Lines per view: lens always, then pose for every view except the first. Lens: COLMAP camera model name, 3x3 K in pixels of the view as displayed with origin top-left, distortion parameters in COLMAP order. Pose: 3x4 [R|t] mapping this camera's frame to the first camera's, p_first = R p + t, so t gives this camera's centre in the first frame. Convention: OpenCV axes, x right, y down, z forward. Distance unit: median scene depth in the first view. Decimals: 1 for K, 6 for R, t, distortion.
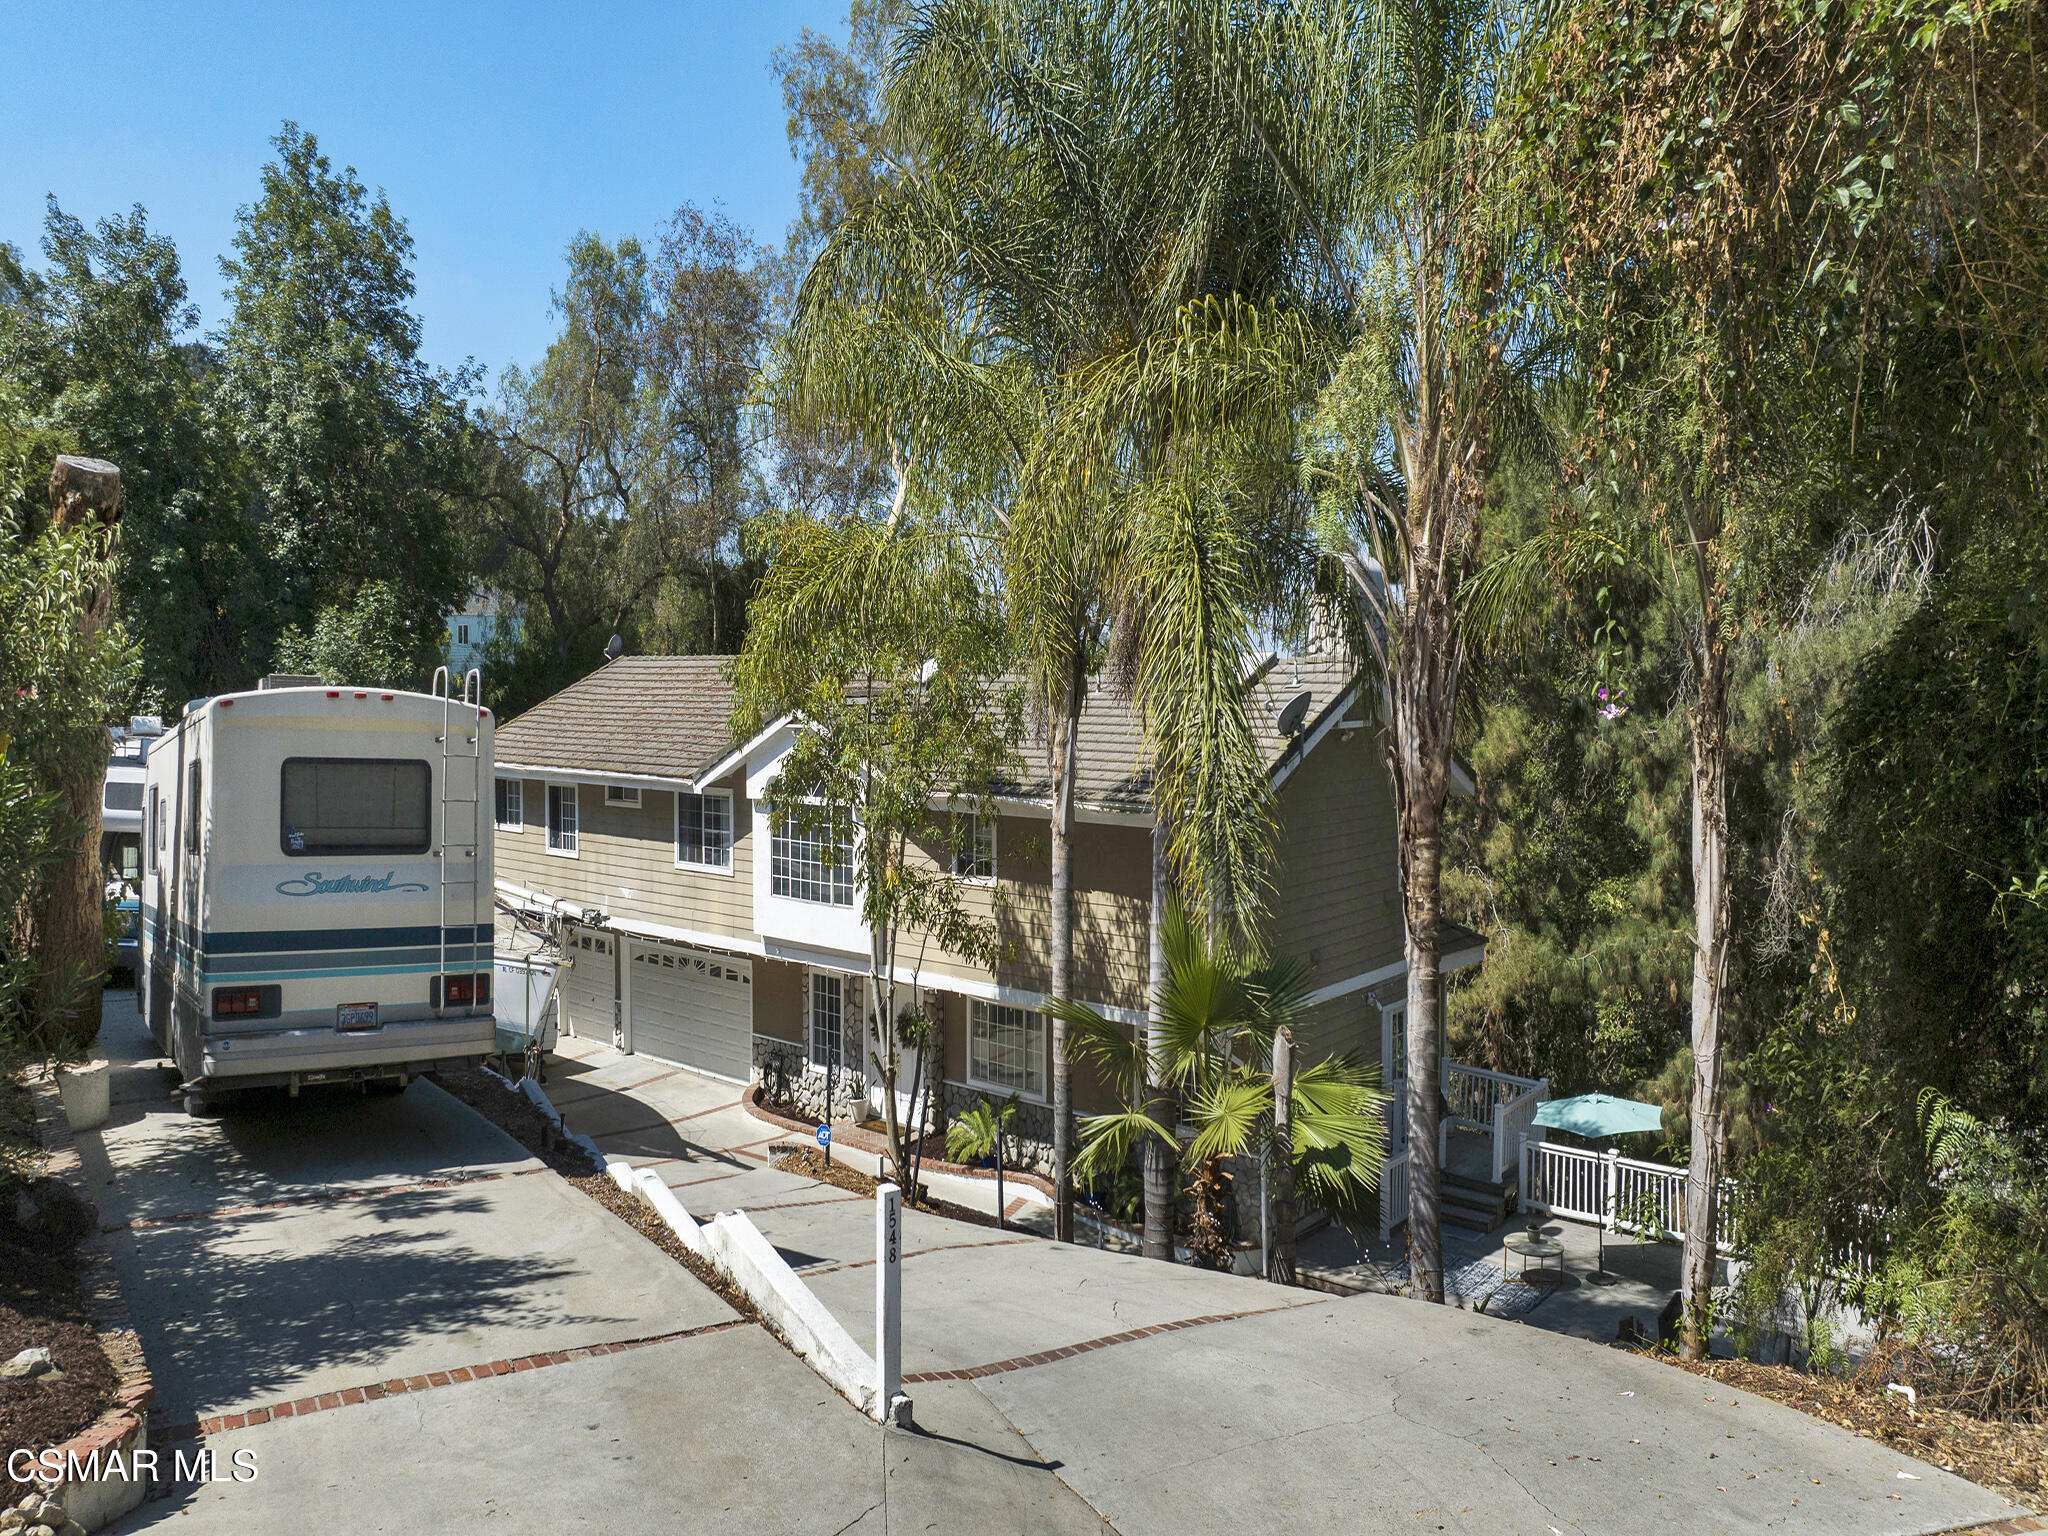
lens RADIAL K [[2063.5, 0, 926.1], [0, 2063.5, 763.9], [0, 0, 1]] dist [-0.028048, -0.000660]
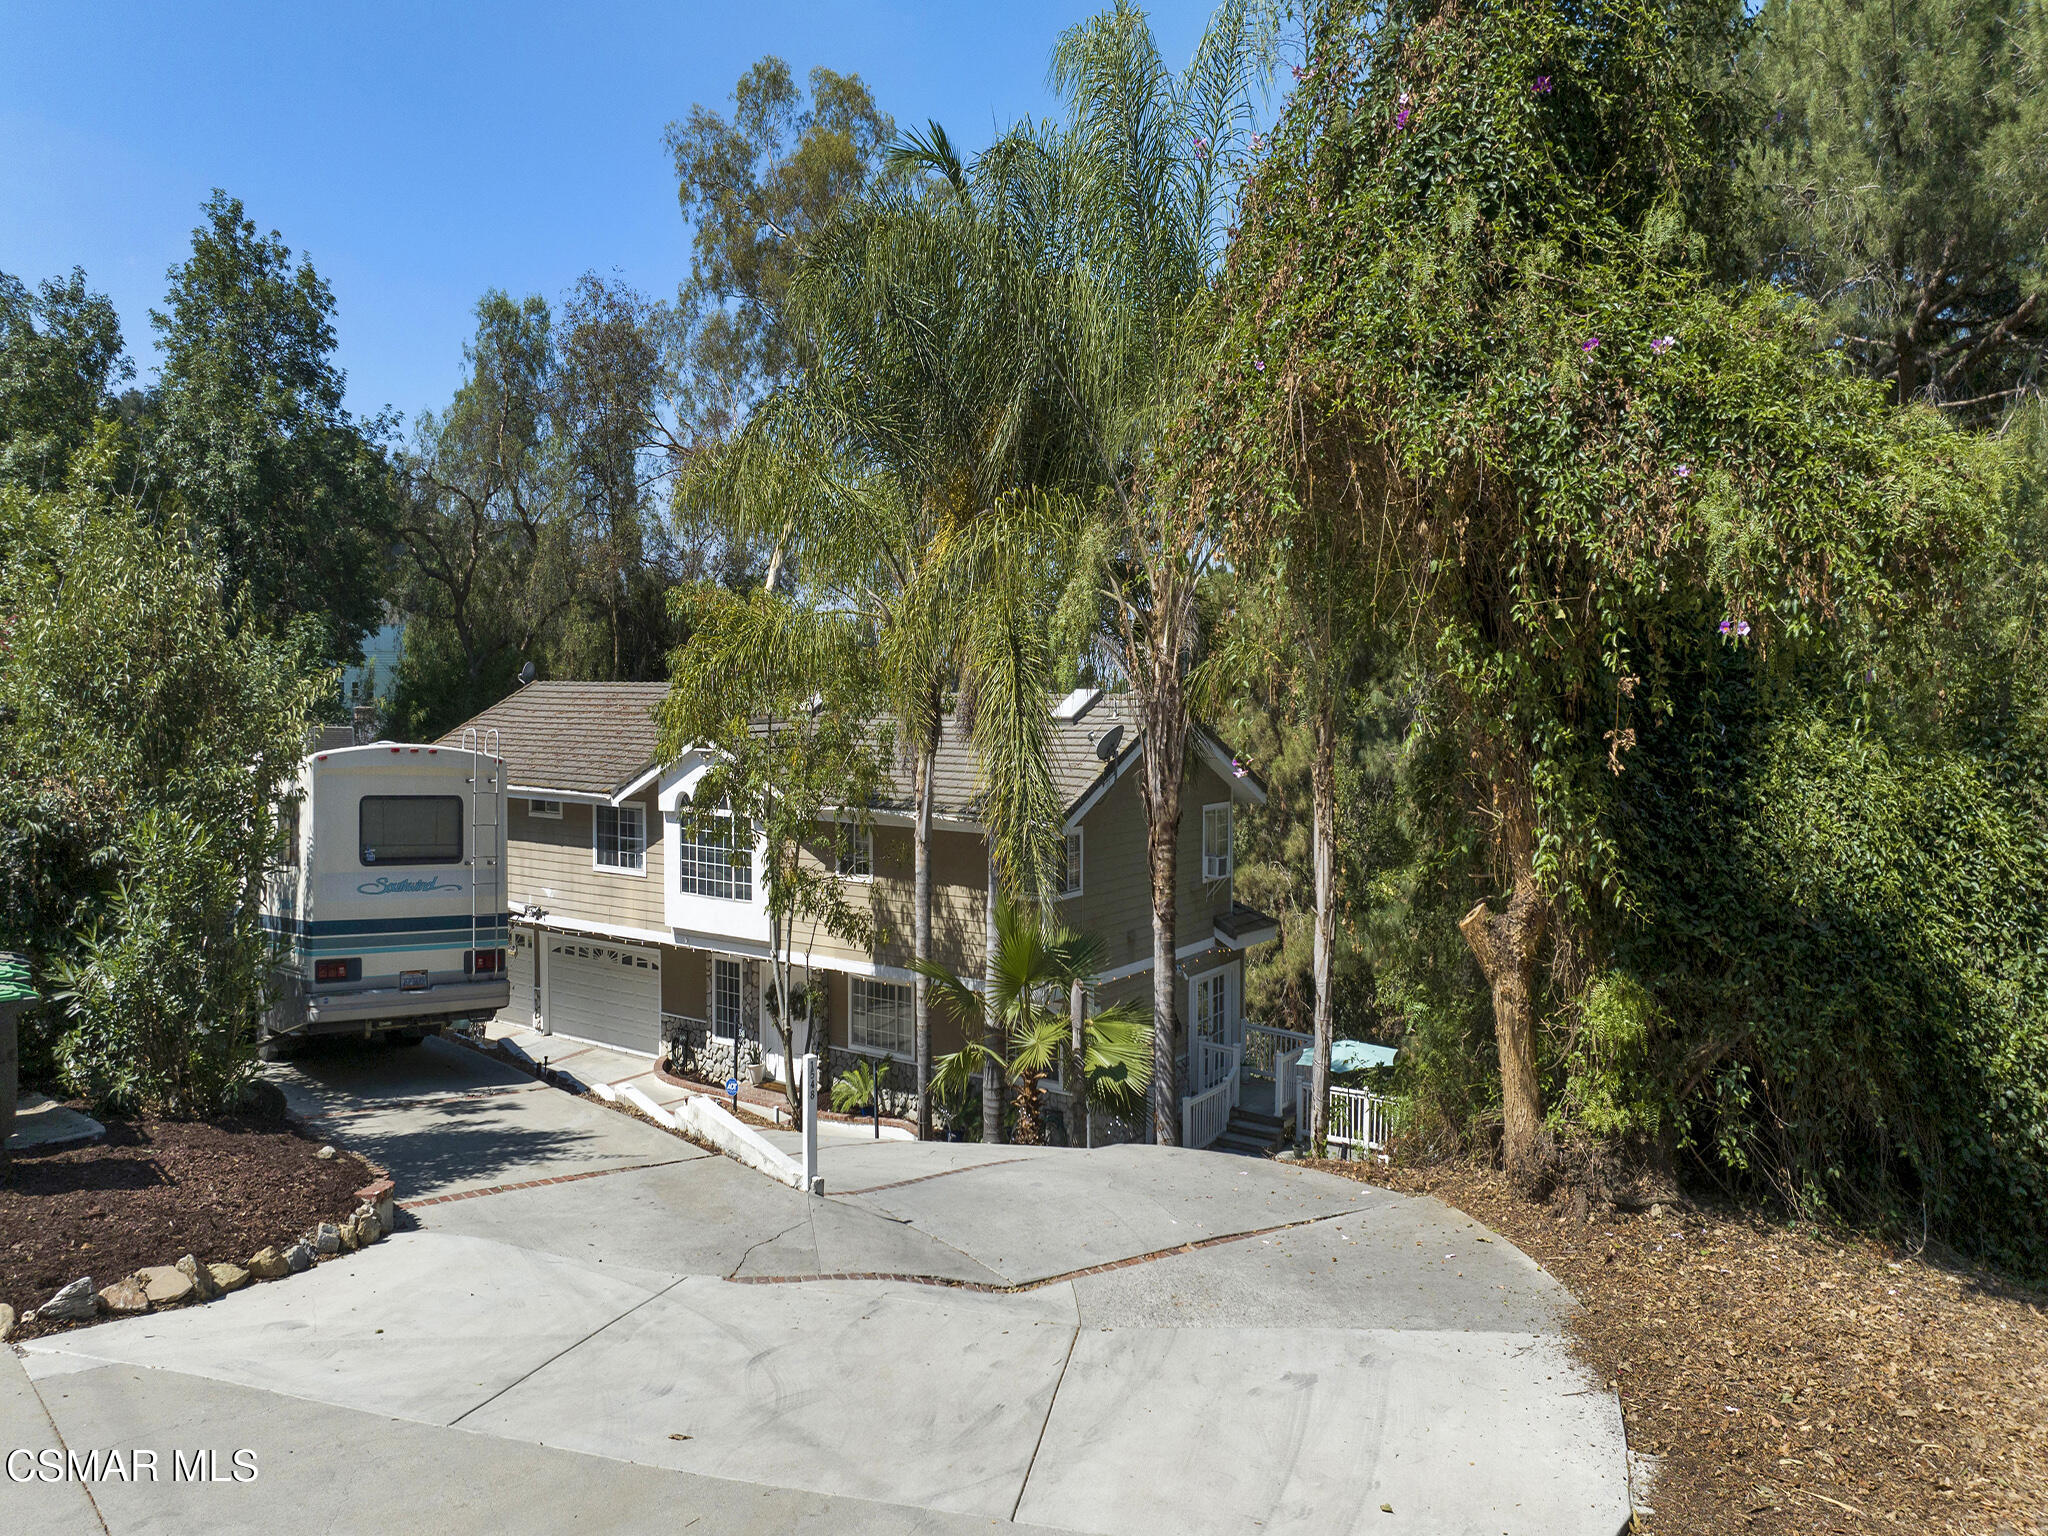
lens RADIAL K [[2018.6, 0, 1092.1], [0, 2018.6, 751.2], [0, 0, 1]] dist [-0.001054, 0.005320]
pose [[0.989880, -0.002530, 0.141883, -0.006030], [0.003377, 0.999978, -0.005726, -0.010108], [-0.141865, 0.006147, 0.989867, -0.182267]]
